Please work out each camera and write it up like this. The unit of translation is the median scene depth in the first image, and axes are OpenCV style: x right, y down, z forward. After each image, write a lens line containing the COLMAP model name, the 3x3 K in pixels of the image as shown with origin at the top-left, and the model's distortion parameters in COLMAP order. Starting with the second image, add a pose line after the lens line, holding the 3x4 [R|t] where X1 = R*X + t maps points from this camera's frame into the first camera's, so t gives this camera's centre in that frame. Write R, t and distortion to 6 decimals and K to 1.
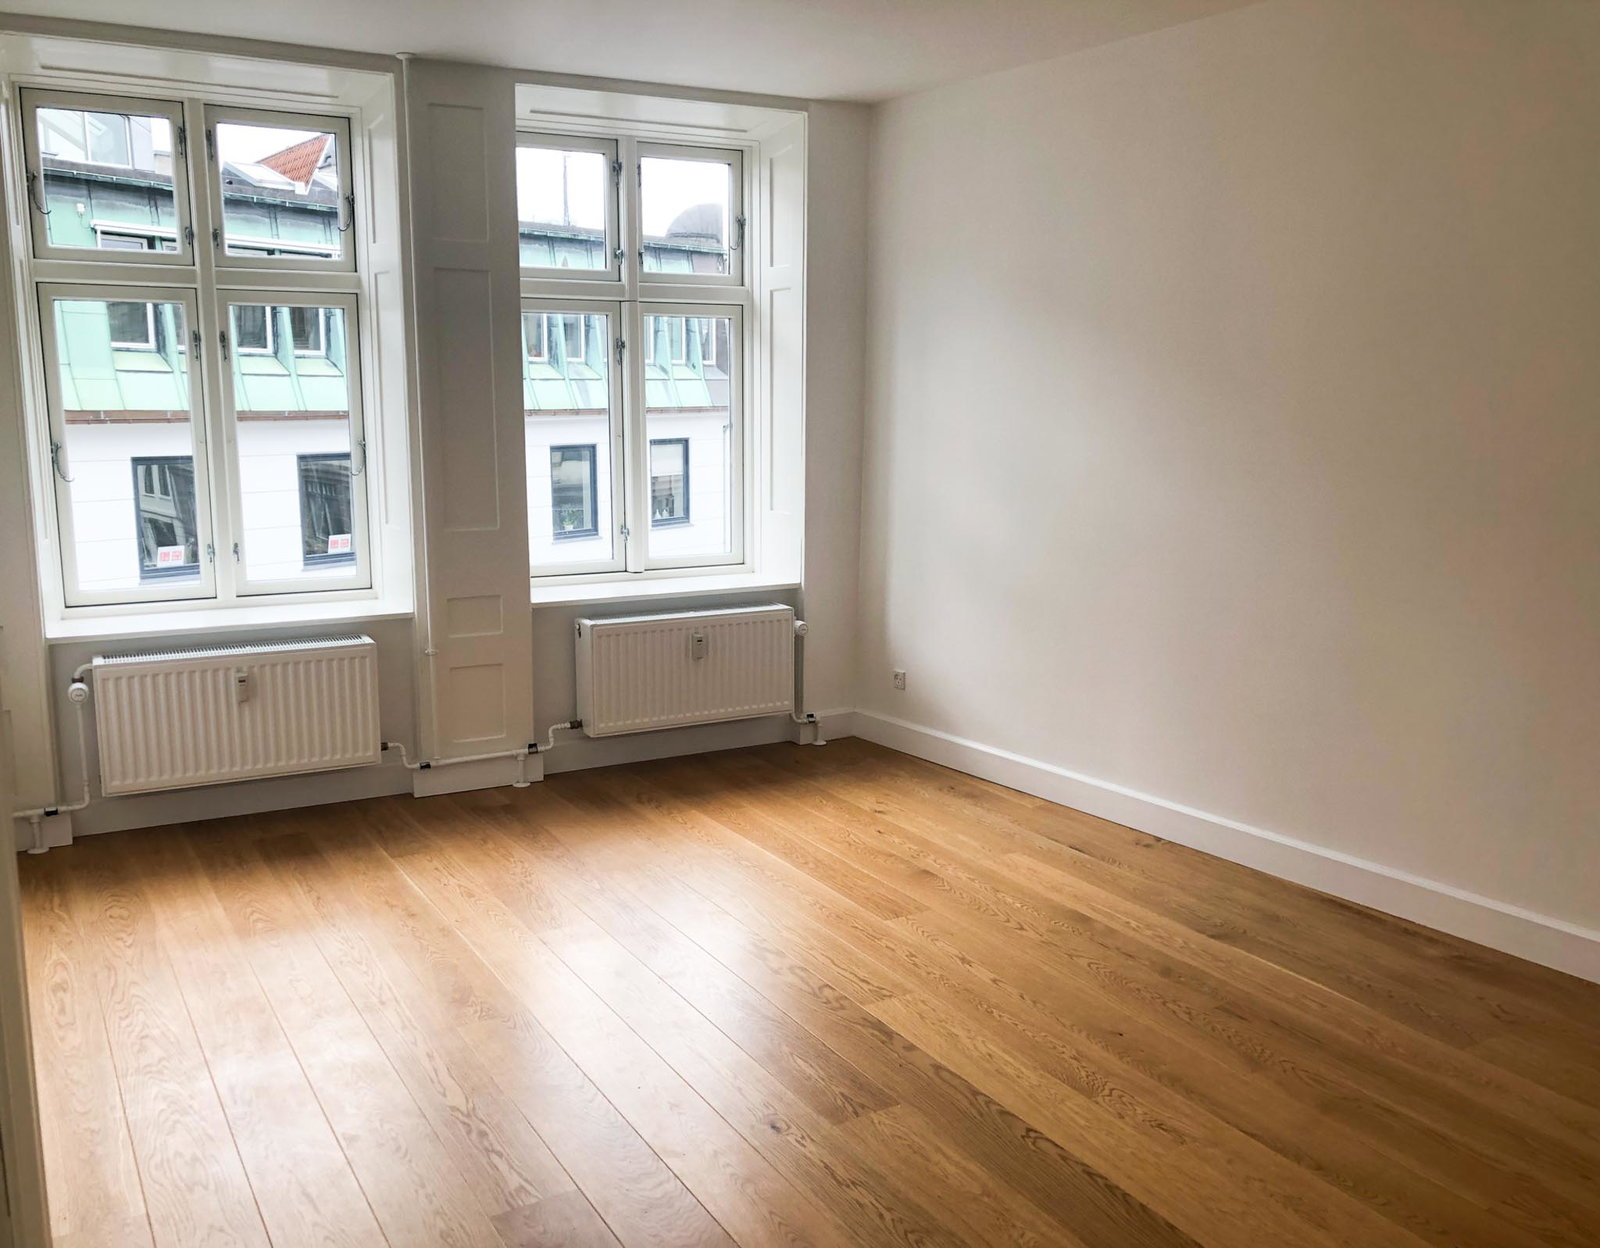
lens RADIAL K [[1319.0, 0, 791.6], [0, 1319.0, 619.4], [0, 0, 1]] dist [0.009137, -0.012566]
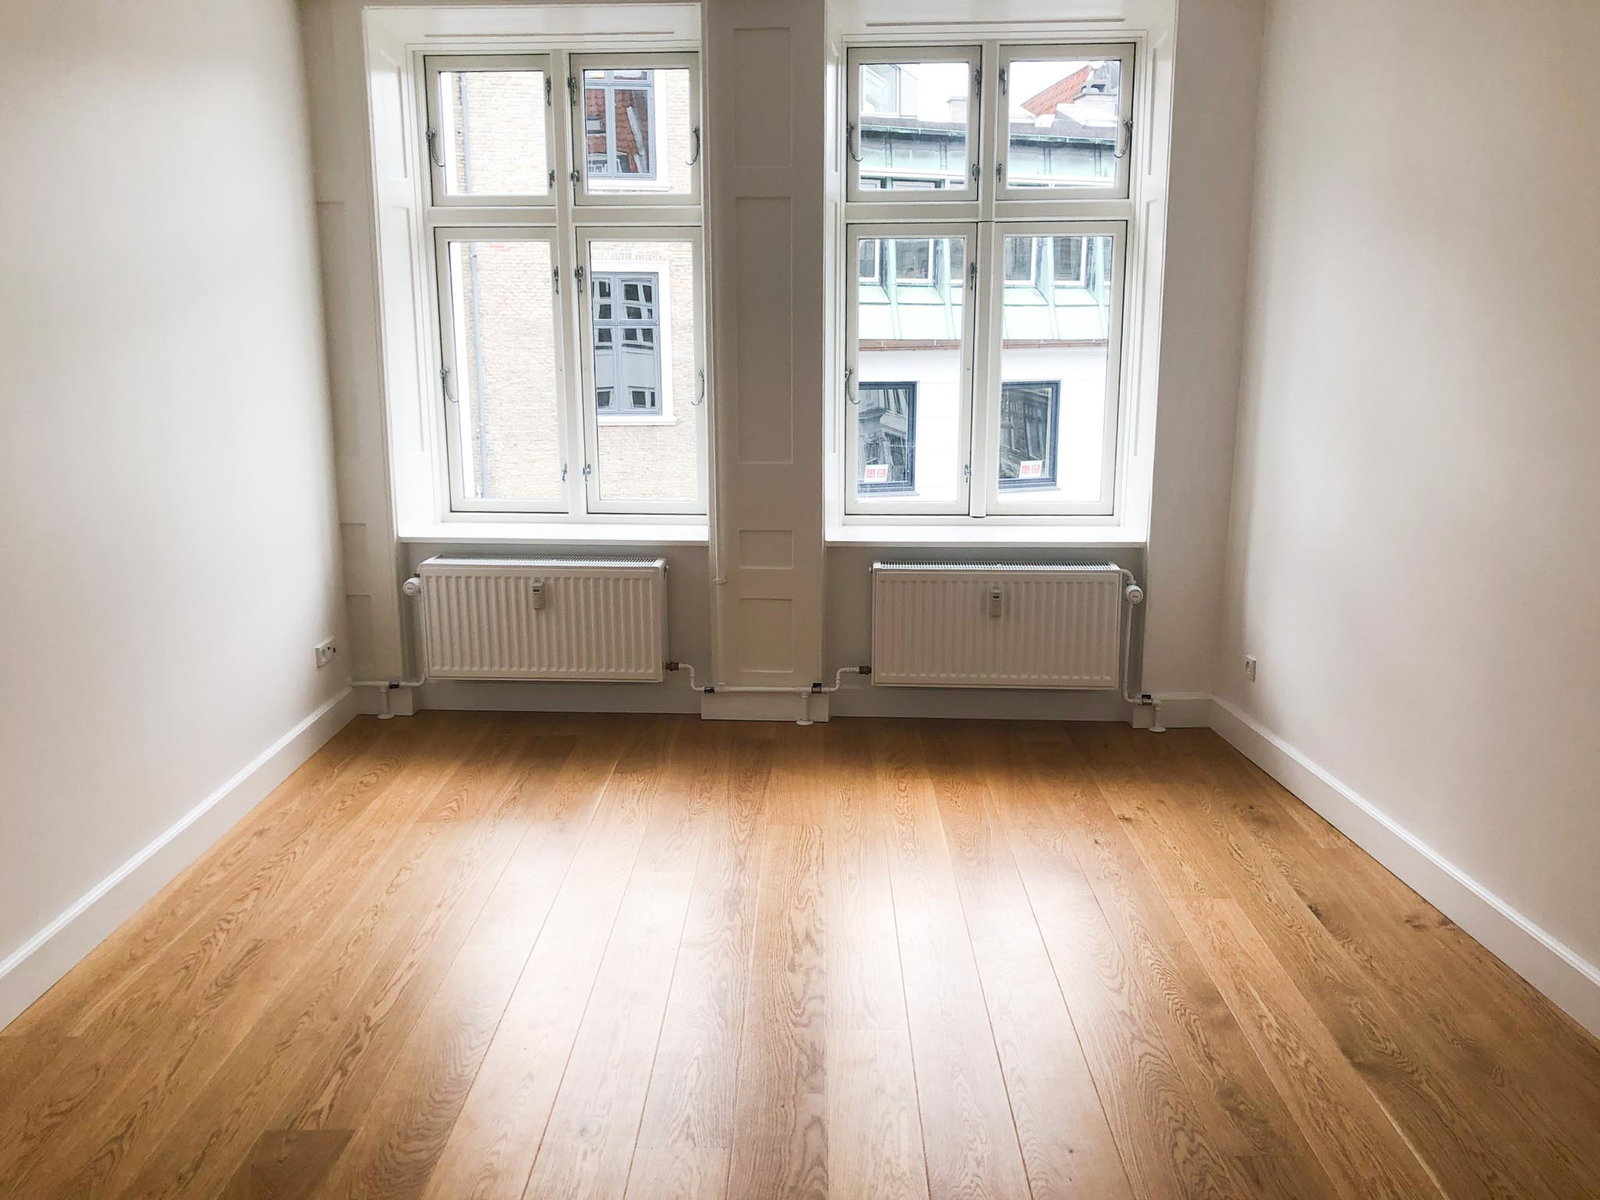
lens RADIAL K [[1329.4, 0, 800.3], [0, 1329.4, 600.3], [0, 0, 1]] dist [0.034587, -0.063015]
pose [[0.855030, 0.102927, -0.508262, 0.285871], [-0.084376, 0.994657, 0.059484, -0.025042], [0.511668, -0.007976, 0.859146, 0.143610]]
